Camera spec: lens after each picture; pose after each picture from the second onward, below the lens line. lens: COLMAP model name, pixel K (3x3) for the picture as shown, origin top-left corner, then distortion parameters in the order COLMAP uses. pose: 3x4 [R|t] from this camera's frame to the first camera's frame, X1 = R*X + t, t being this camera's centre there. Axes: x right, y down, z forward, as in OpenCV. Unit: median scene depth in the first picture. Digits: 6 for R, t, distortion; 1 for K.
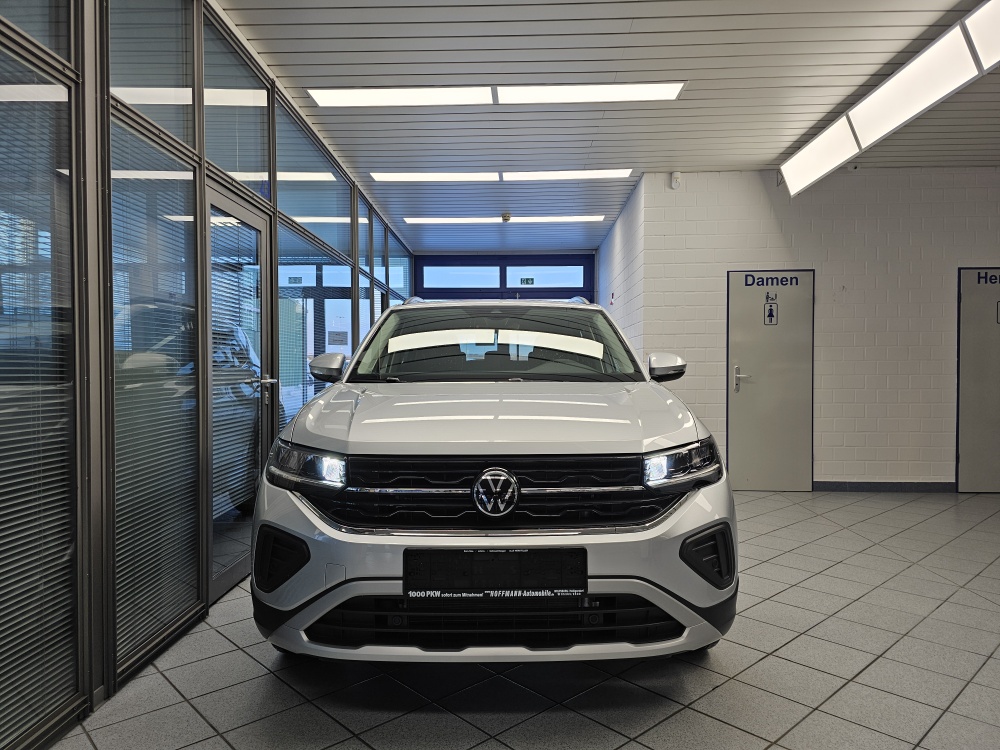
lens RADIAL K [[690.7, 0, 501.8], [0, 690.7, 376.9], [0, 0, 1]] dist [0.081250, -0.075074]
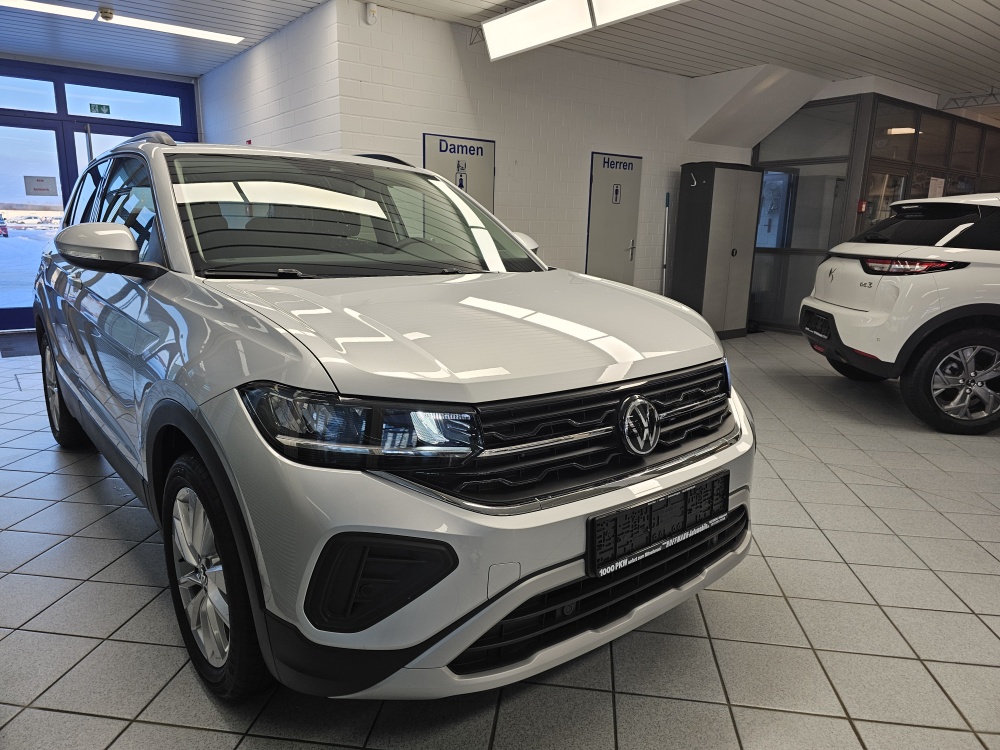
lens RADIAL K [[690.7, 0, 501.8], [0, 690.7, 376.9], [0, 0, 1]] dist [0.081250, -0.075074]
pose [[0.766307, -0.118821, 0.631391, -0.227098], [-0.010465, 0.980310, 0.197186, -0.016688], [-0.642389, -0.157712, 0.749976, 0.178741]]
